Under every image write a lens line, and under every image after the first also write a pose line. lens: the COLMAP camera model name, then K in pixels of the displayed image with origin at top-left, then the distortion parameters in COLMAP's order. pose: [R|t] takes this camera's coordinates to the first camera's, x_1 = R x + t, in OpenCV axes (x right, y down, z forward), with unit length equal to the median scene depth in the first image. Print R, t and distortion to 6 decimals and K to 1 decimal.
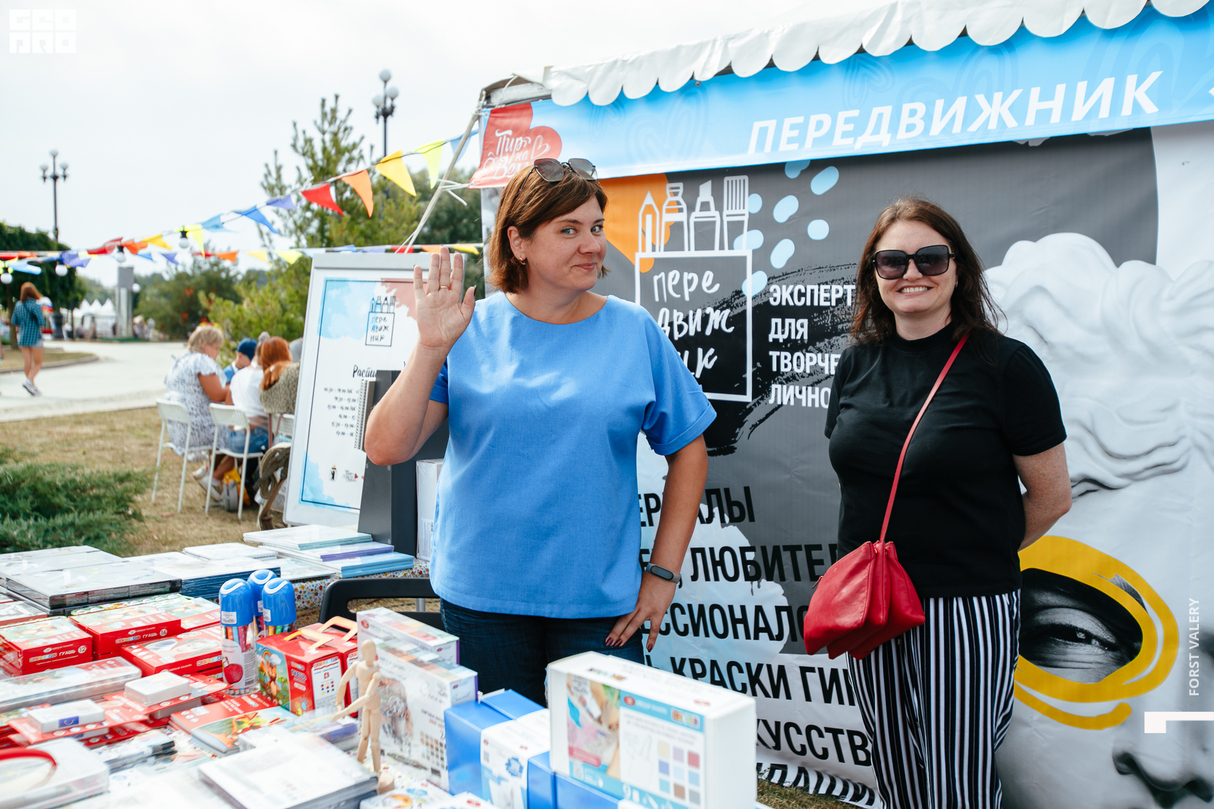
lens RADIAL K [[1222.9, 0, 607.0], [0, 1222.9, 404.5], [0, 0, 1]] dist [-0.004377, -0.004684]
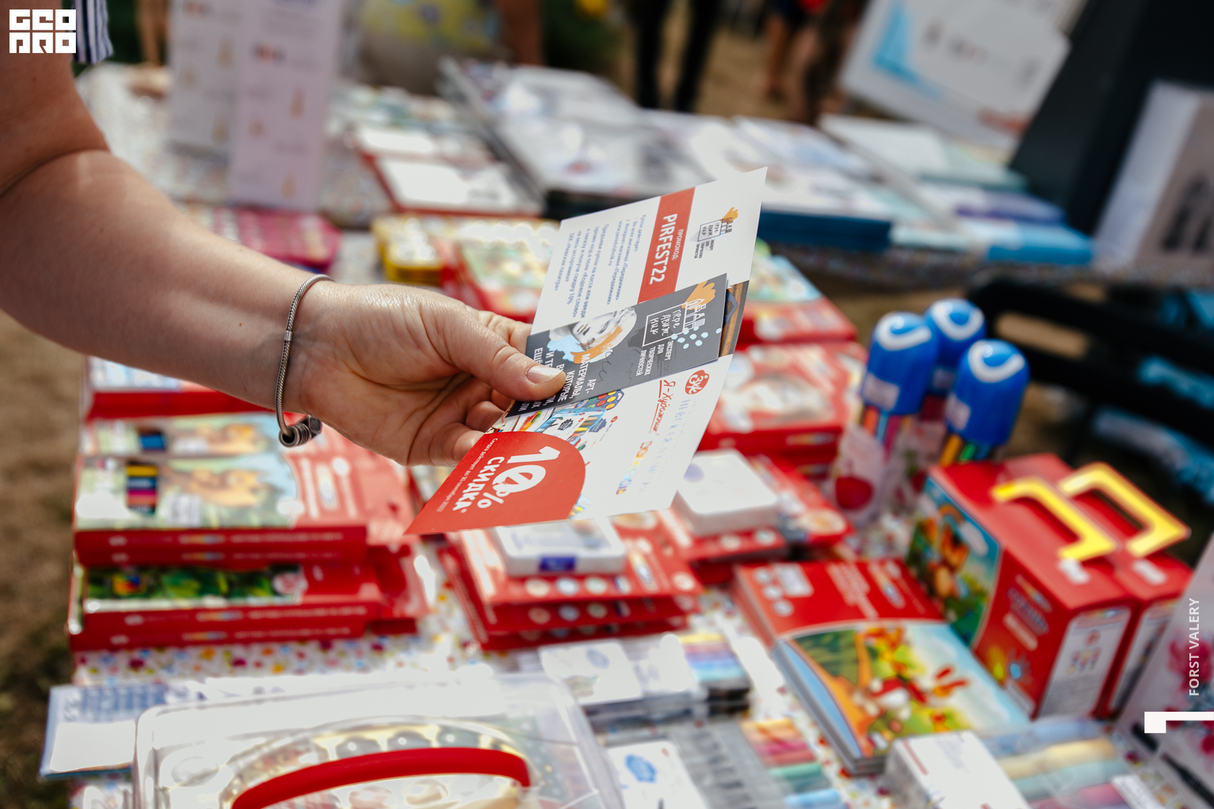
lens RADIAL K [[1222.9, 0, 607.0], [0, 1222.9, 404.5], [0, 0, 1]] dist [-0.004377, -0.004684]
pose [[0.903709, 0.349911, -0.246723, -0.304444], [-0.231936, 0.884478, 0.404852, 0.008352], [0.359883, -0.308644, 0.880468, 0.565755]]
